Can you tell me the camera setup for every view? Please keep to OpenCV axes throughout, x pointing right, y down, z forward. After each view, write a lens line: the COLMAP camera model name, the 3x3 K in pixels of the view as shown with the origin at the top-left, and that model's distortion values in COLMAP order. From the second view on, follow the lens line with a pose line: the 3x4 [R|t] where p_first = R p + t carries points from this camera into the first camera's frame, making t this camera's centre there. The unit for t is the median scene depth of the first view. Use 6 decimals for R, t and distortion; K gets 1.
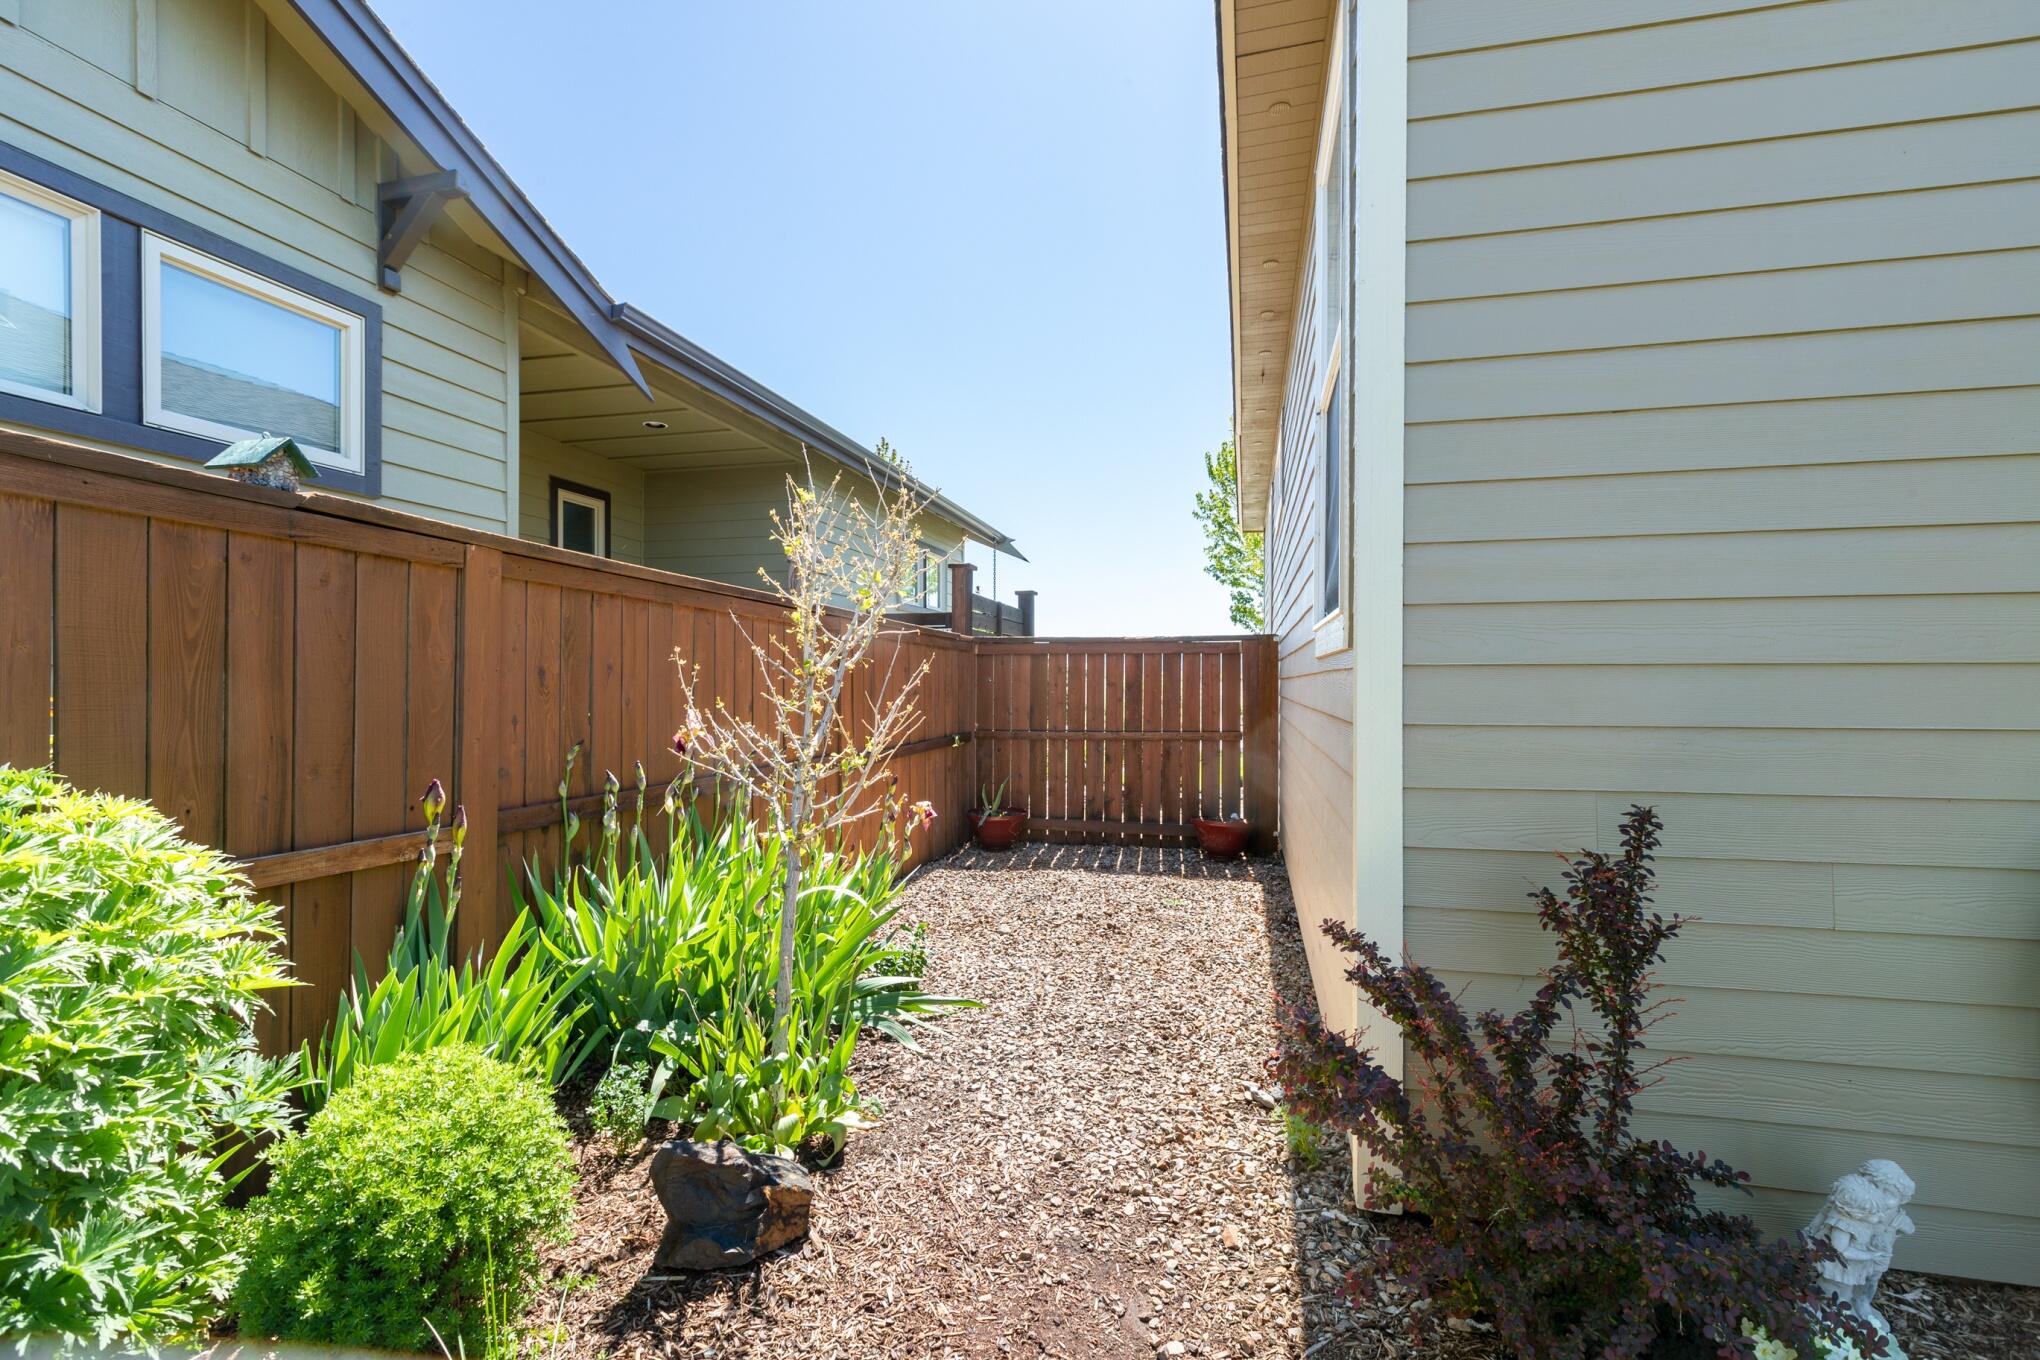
lens RADIAL K [[922.7, 0, 1019.7], [0, 922.7, 684.6], [0, 0, 1]] dist [0.001823, 0.000956]
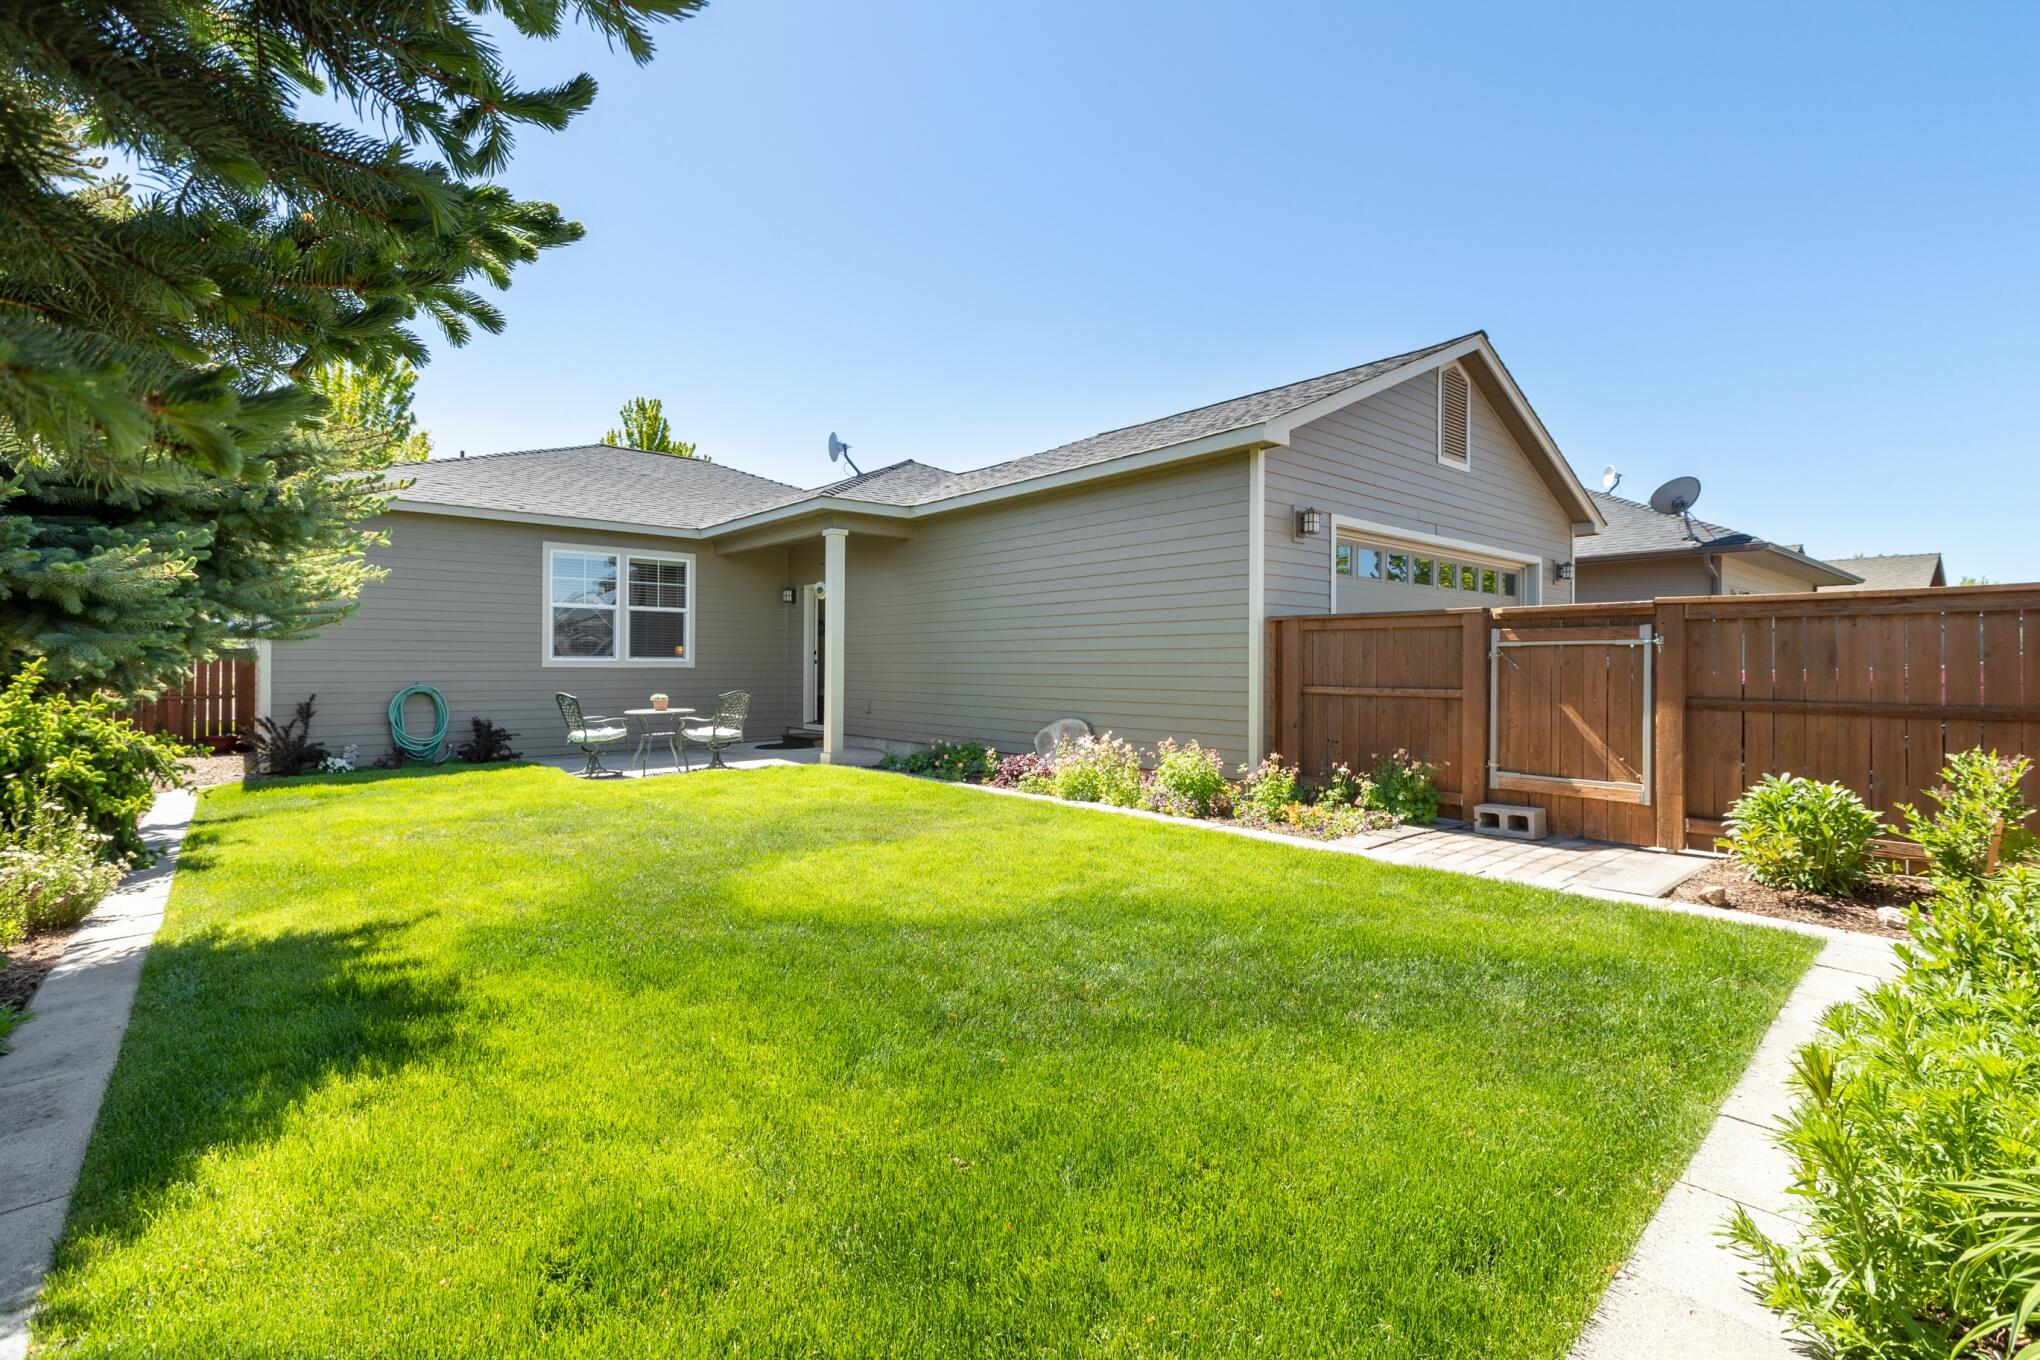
lens RADIAL K [[922.7, 0, 1017.9], [0, 922.7, 670.5], [0, 0, 1]] dist [0.001823, 0.000956]
pose [[0.591408, 0.005207, 0.806356, -1.670811], [-0.011306, 0.999934, 0.001835, -0.102335], [-0.806293, -0.010202, 0.591428, -6.990429]]
